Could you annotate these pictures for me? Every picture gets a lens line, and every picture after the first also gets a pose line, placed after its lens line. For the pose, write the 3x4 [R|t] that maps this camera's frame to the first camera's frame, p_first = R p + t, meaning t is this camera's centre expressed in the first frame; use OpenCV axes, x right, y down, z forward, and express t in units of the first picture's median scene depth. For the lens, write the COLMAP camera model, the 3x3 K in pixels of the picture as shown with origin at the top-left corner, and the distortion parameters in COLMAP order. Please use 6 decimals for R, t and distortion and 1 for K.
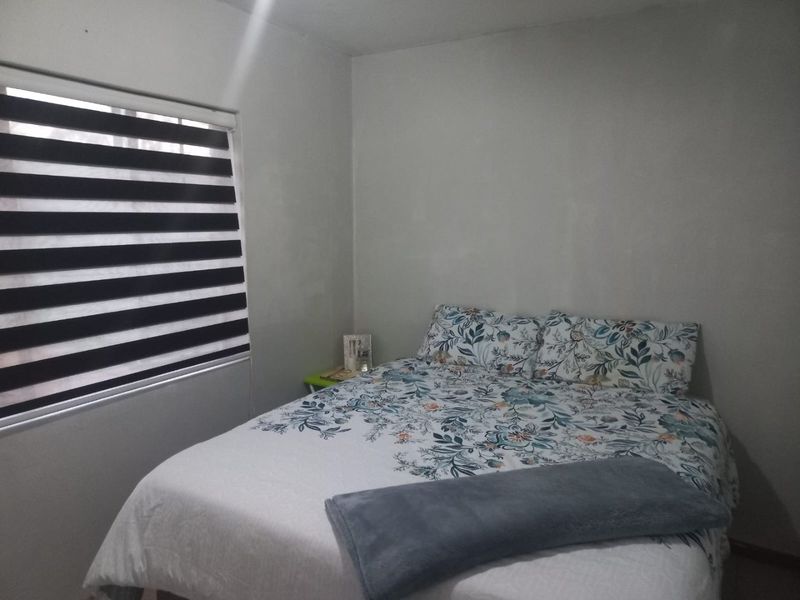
lens RADIAL K [[559.0, 0, 400.0], [0, 559.0, 300.0], [0, 0, 1]] dist [0.076072, -0.084962]
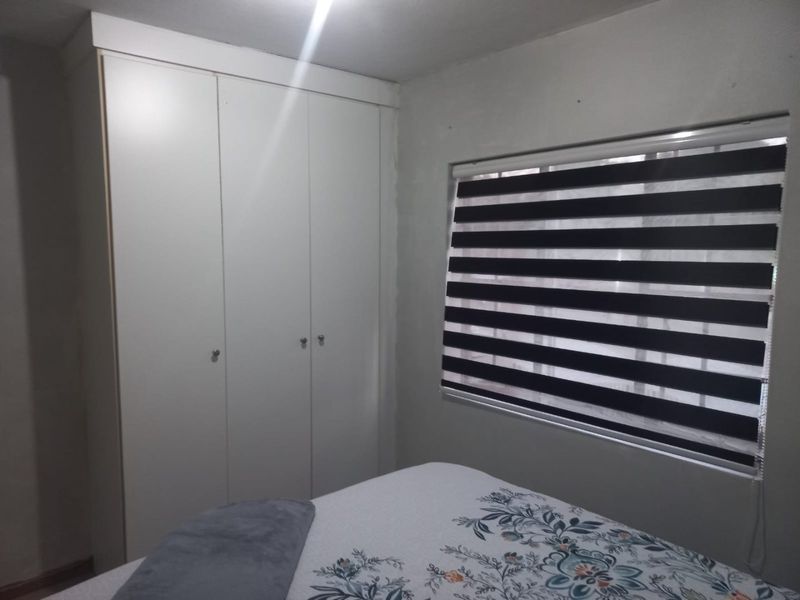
lens RADIAL K [[559.0, 0, 400.0], [0, 559.0, 300.0], [0, 0, 1]] dist [0.076072, -0.084962]
pose [[-0.296401, 0.071496, -0.952384, 0.538537], [-0.165775, 0.978206, 0.125027, -0.135111], [0.940566, 0.194939, -0.278089, 0.861995]]
